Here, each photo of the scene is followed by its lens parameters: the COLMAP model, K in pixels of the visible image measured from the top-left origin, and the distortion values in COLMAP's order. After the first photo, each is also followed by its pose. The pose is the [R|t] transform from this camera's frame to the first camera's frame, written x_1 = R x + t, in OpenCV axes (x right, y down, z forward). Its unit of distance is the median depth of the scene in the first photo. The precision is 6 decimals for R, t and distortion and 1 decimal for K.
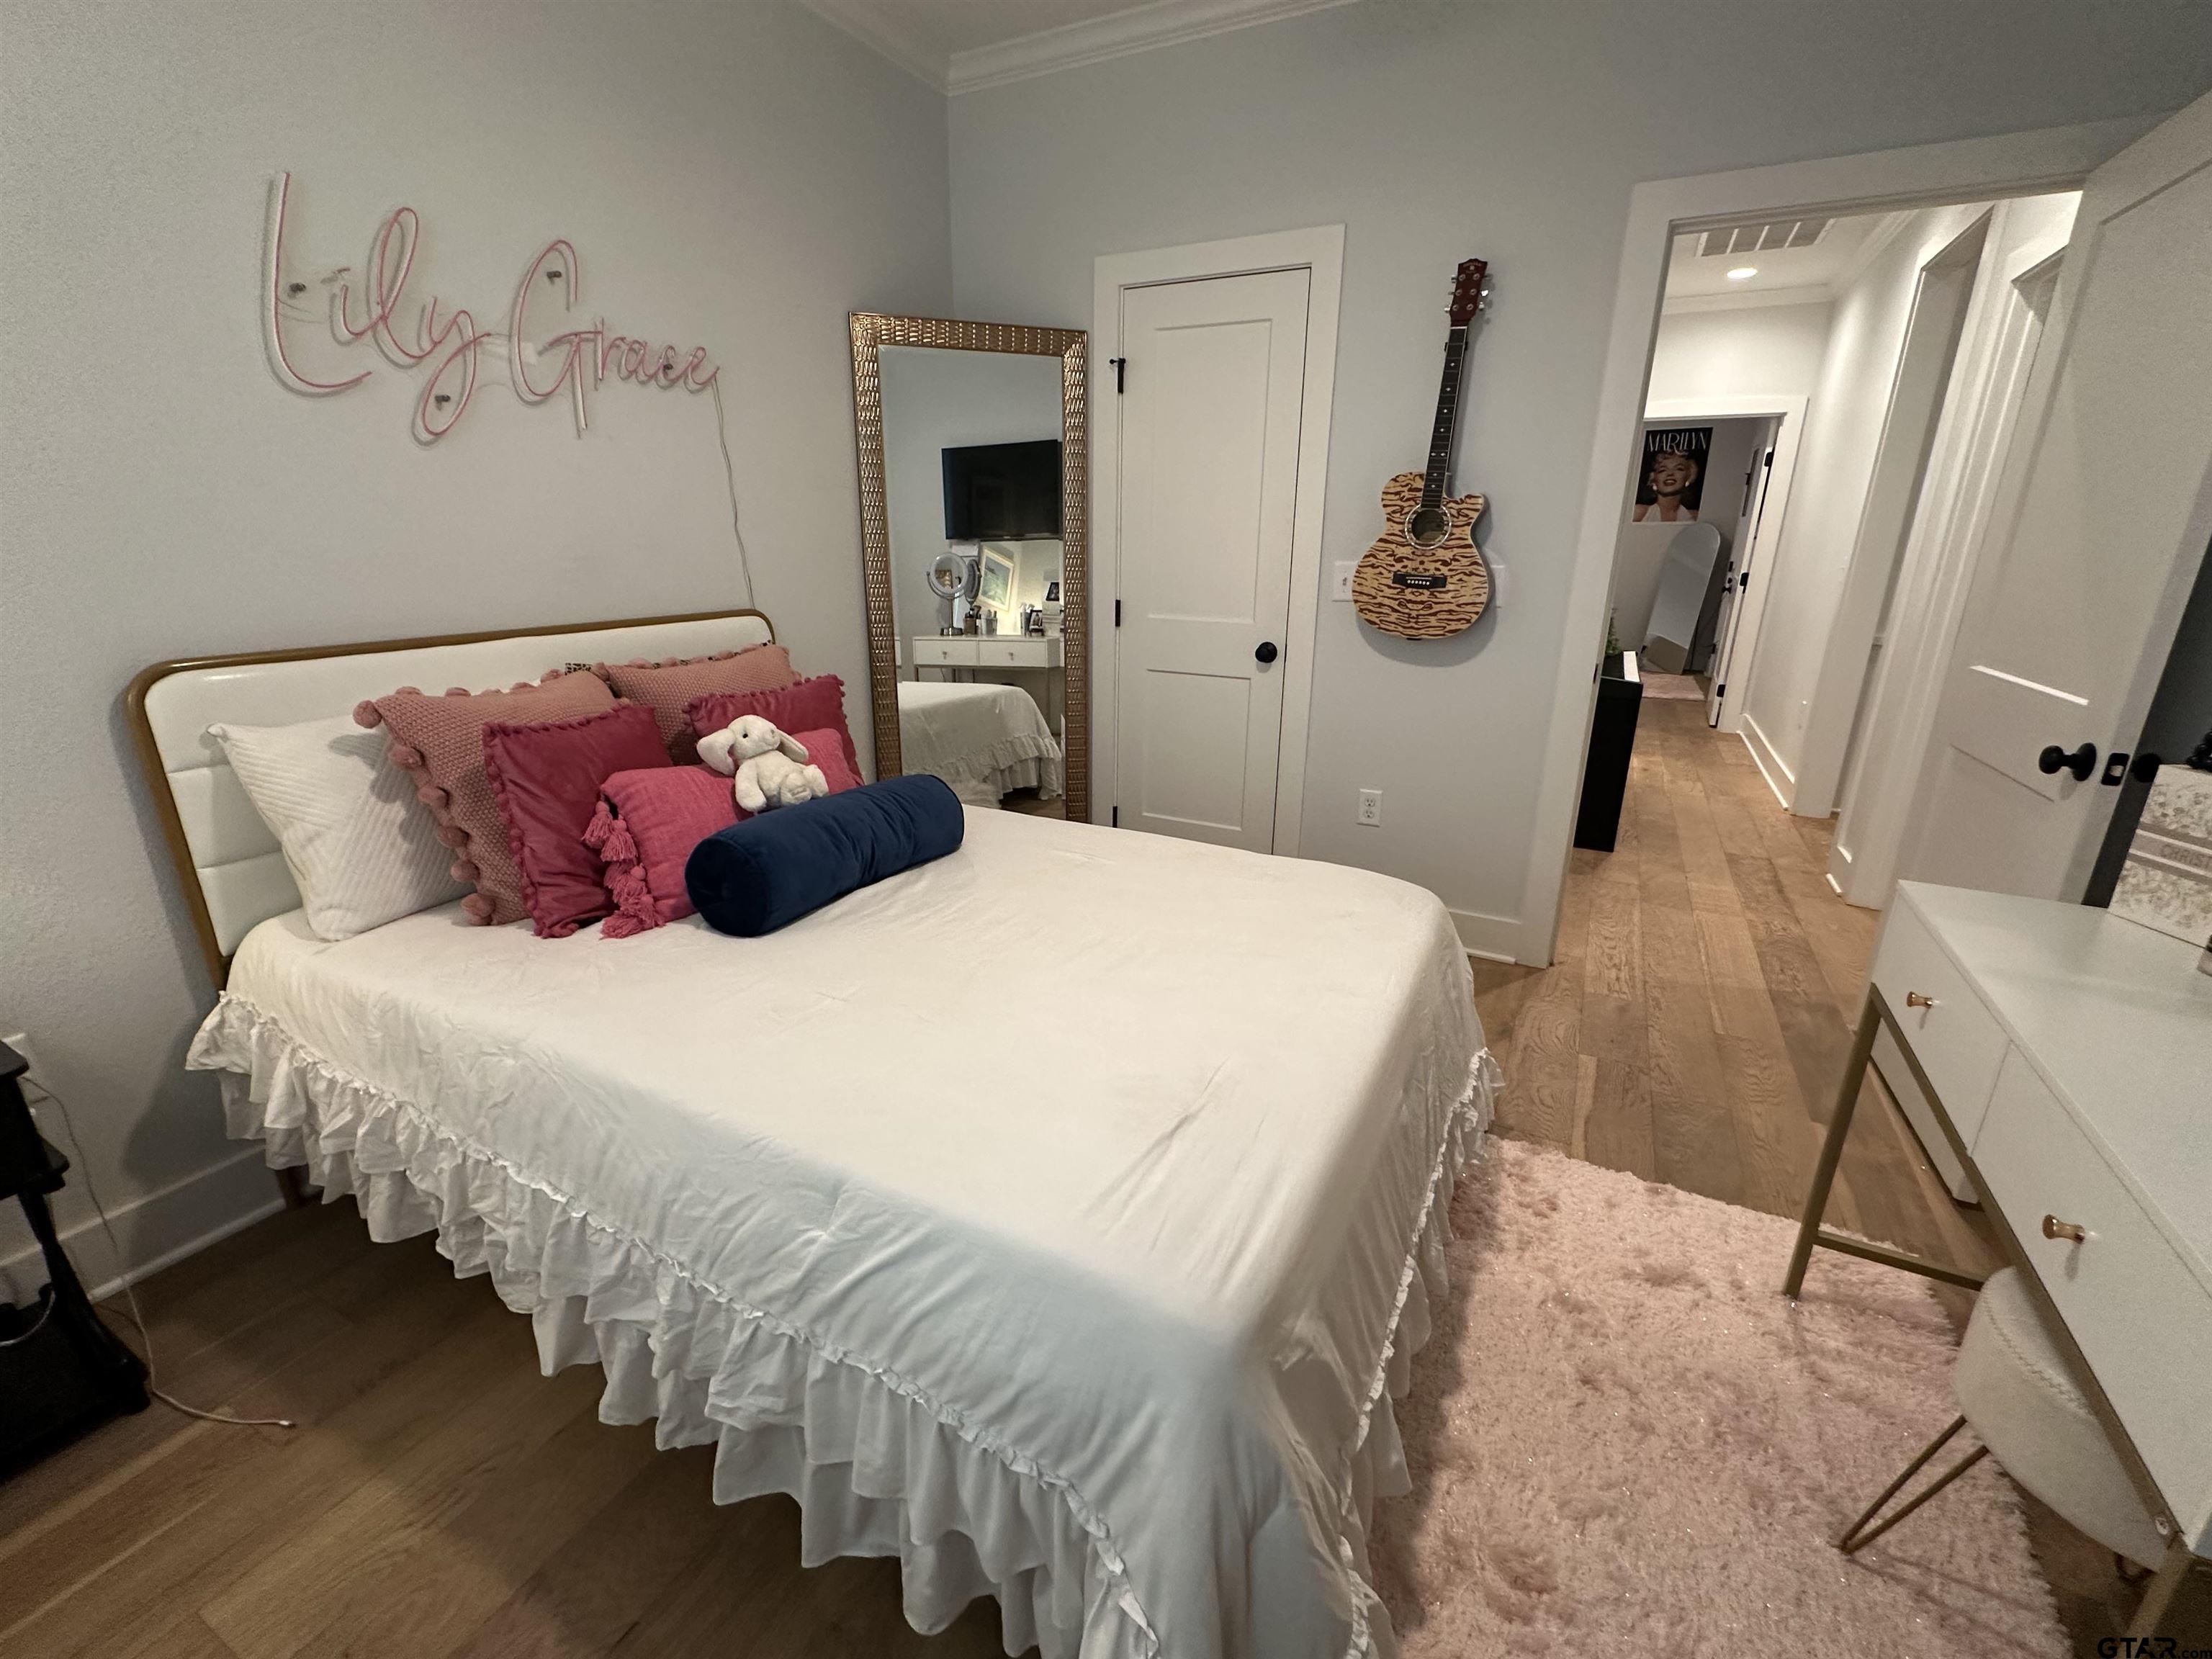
lens RADIAL K [[944.5, 0, 1106.7], [0, 944.5, 833.8], [0, 0, 1]] dist [0.000152, 0.000007]
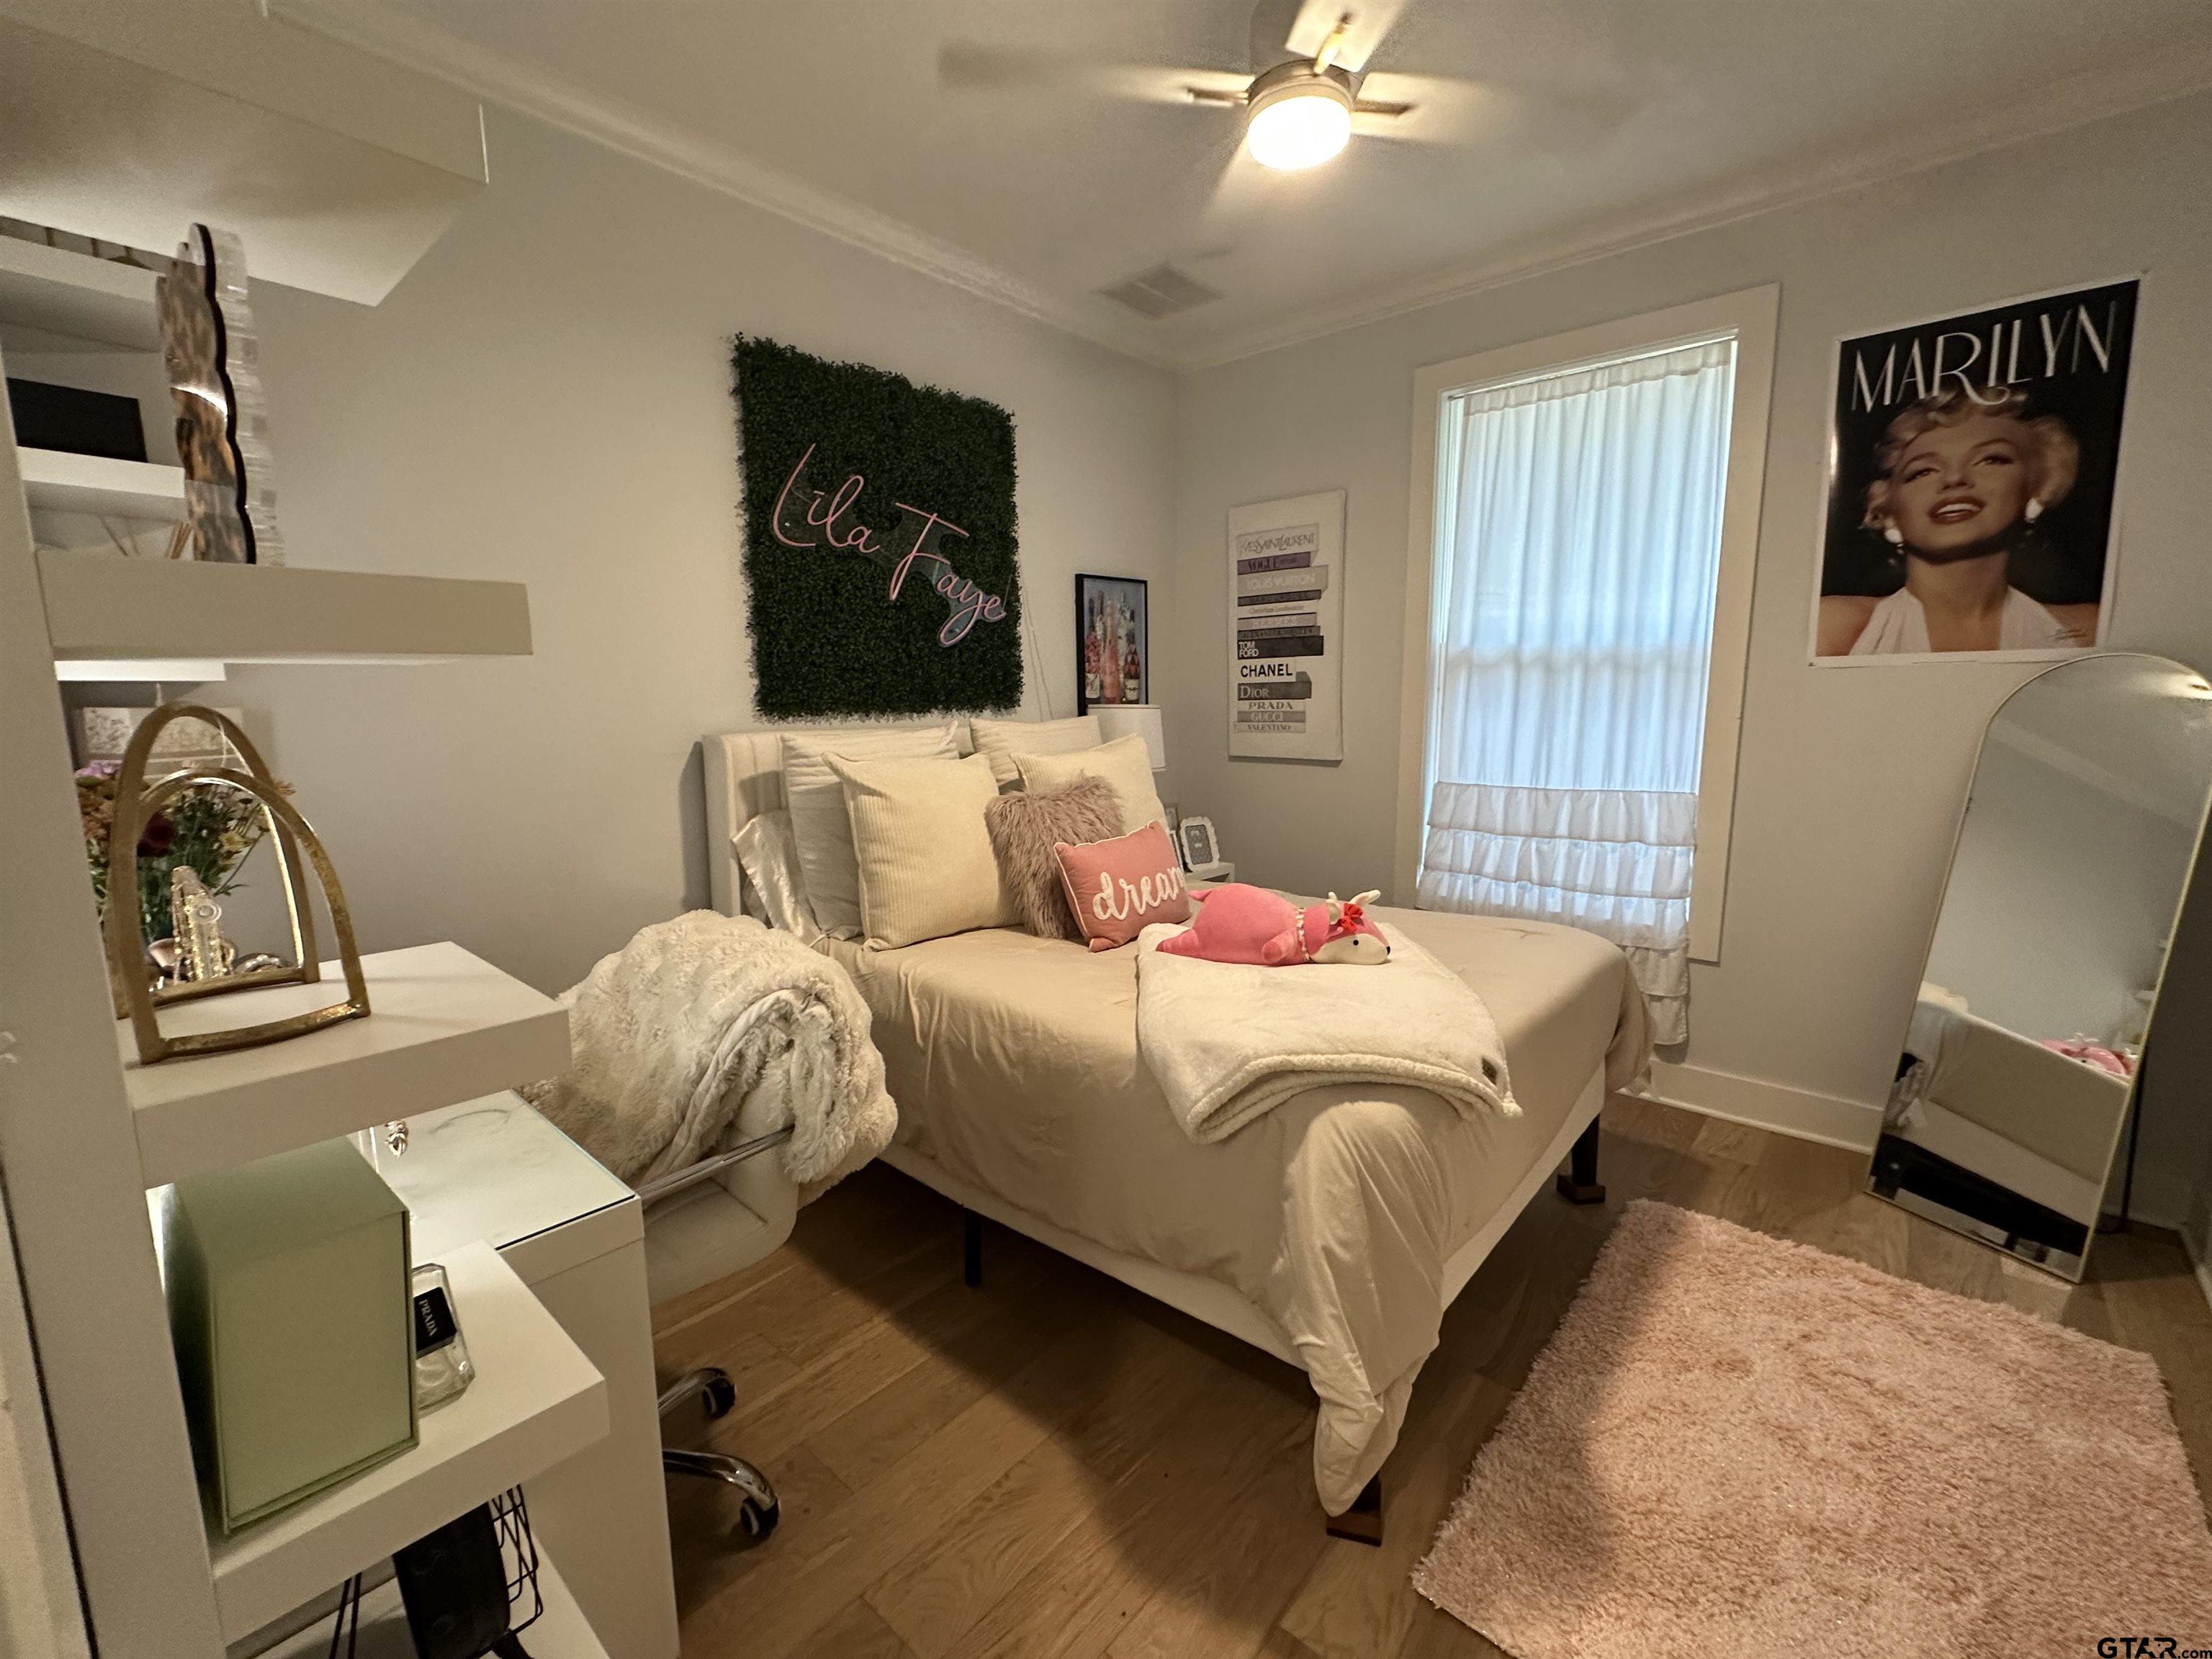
lens RADIAL K [[944.5, 0, 1106.7], [0, 944.5, 833.8], [0, 0, 1]] dist [0.000152, 0.000007]
pose [[0.969841, 0.021984, -0.242746, 0.431209], [-0.061231, 0.985961, -0.155341, -0.226176], [0.235923, 0.165520, 0.957572, 0.704380]]
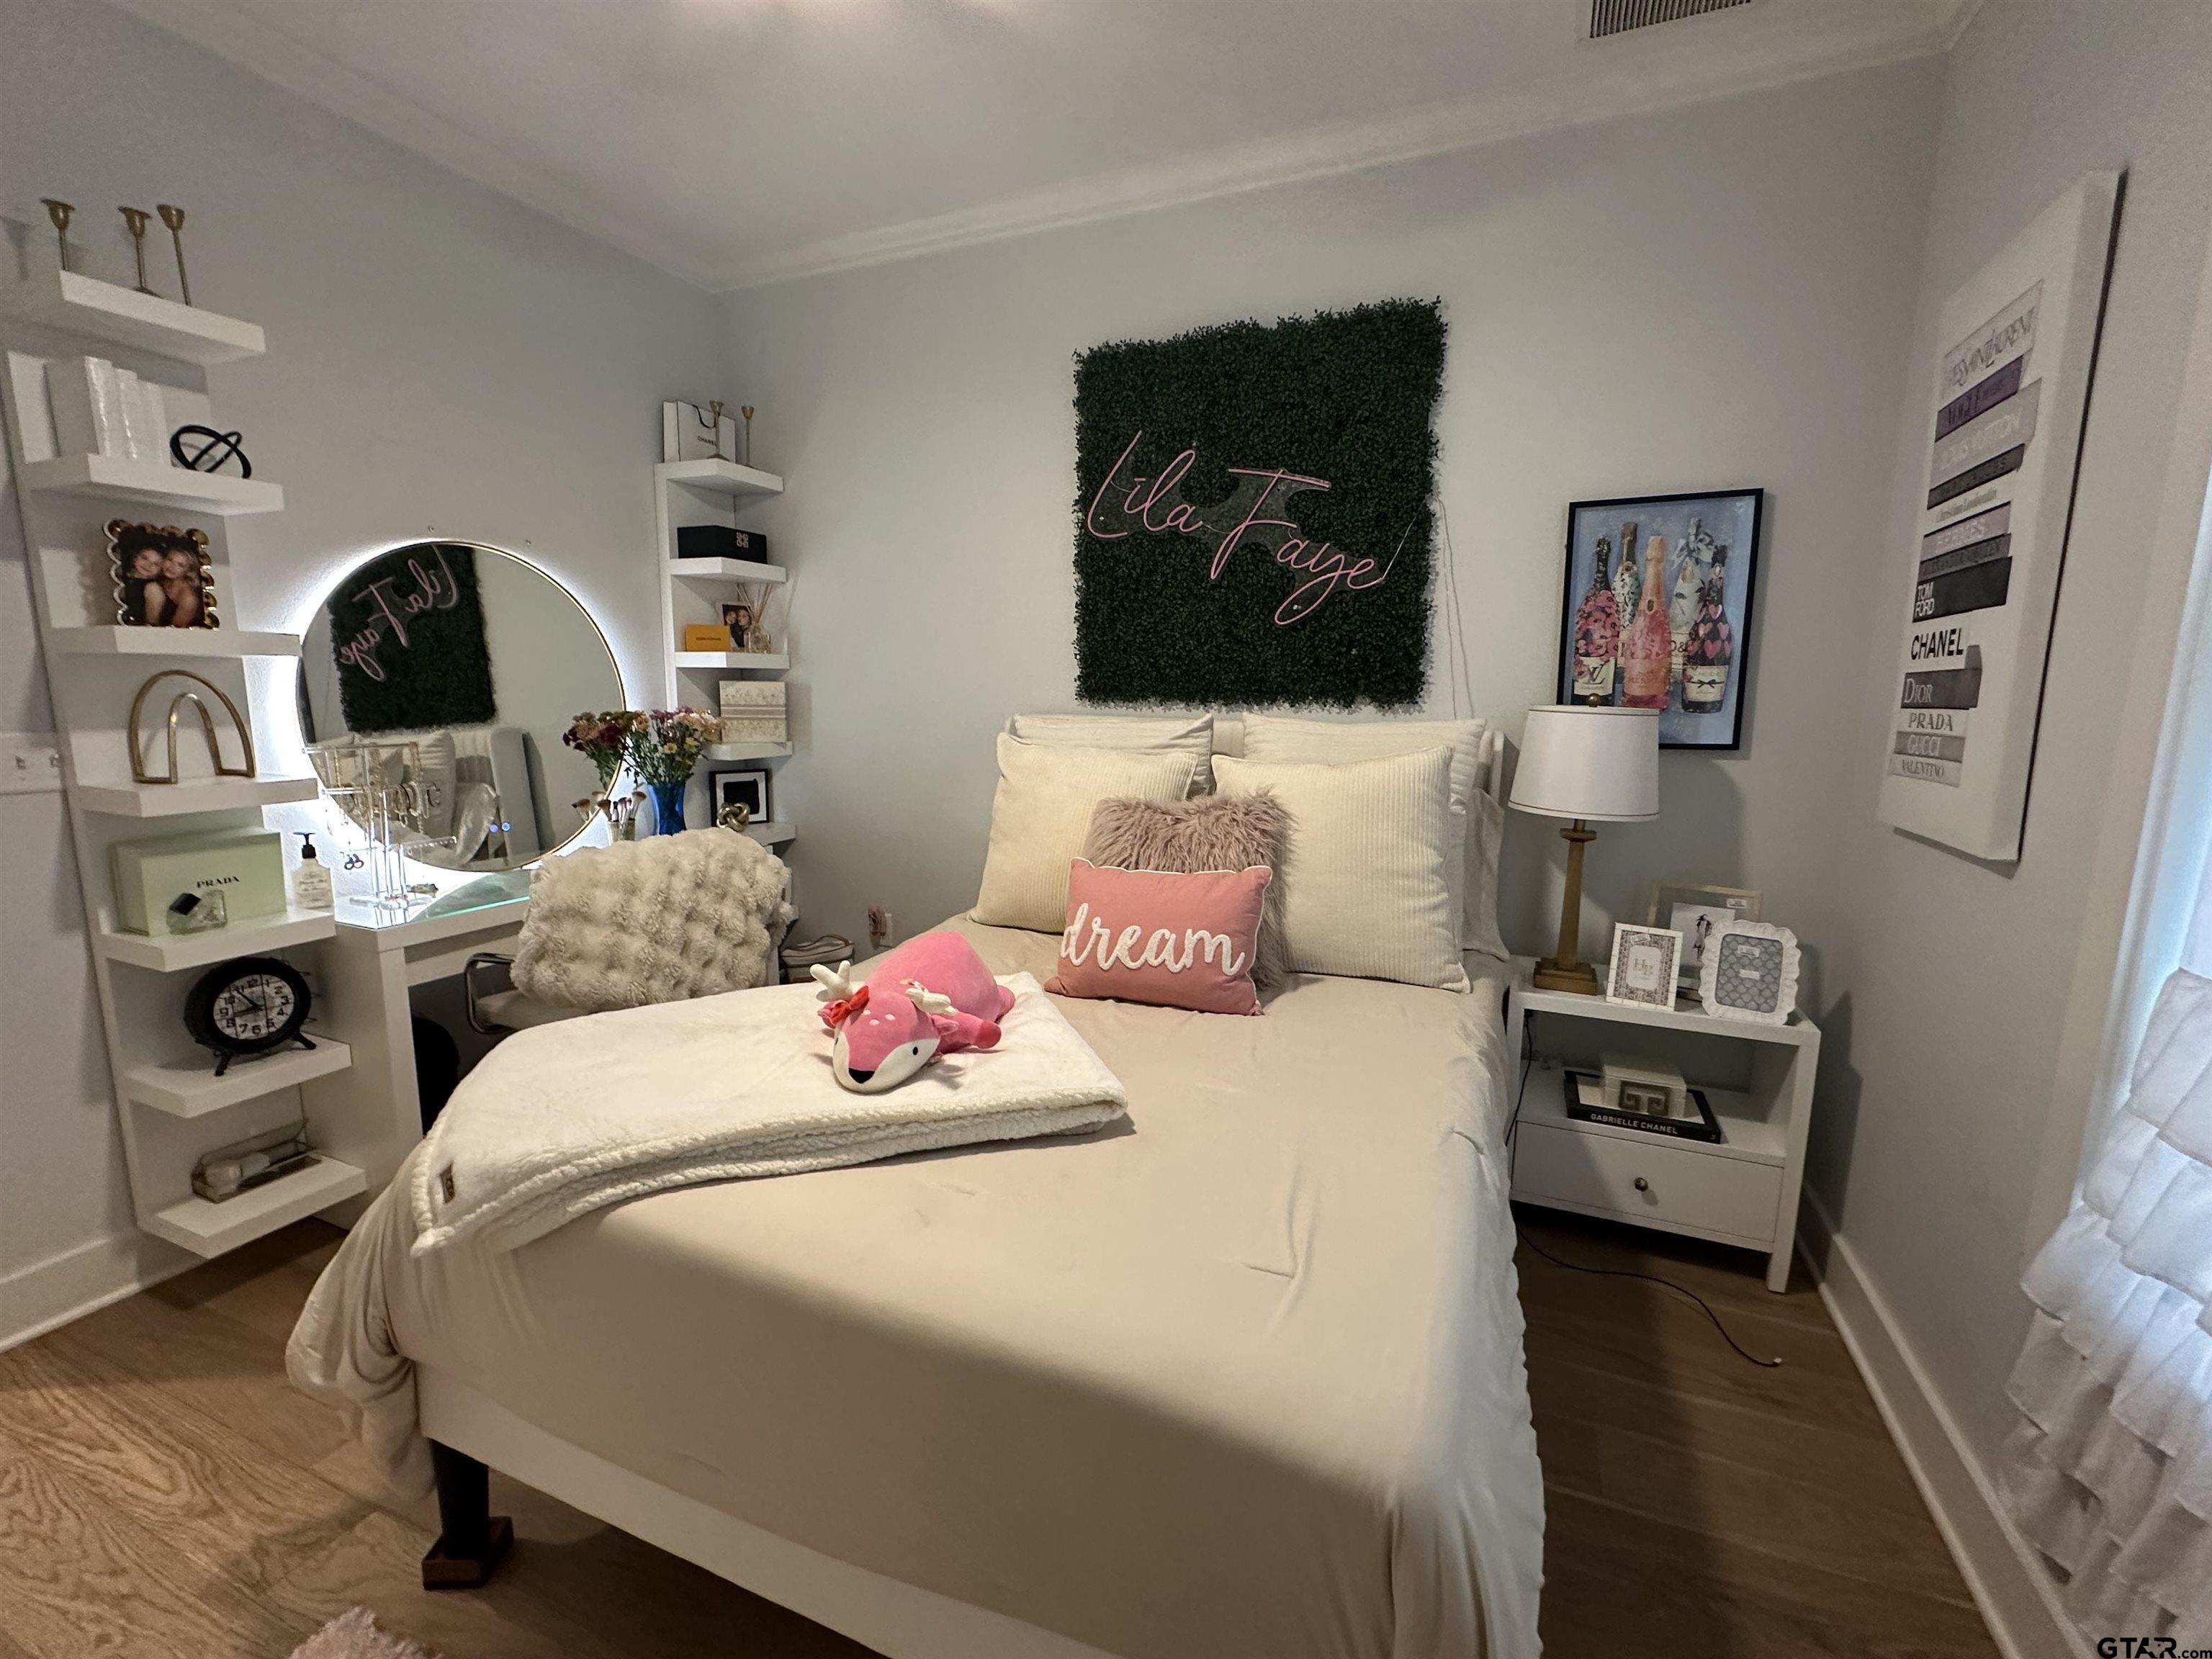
lens RADIAL K [[944.5, 0, 1106.7], [0, 944.5, 833.8], [0, 0, 1]] dist [0.000152, 0.000007]
pose [[0.076803, 0.150300, -0.985653, 0.679364], [-0.317262, 0.940874, 0.118751, -0.350698], [0.945223, 0.303590, 0.119946, 1.100286]]
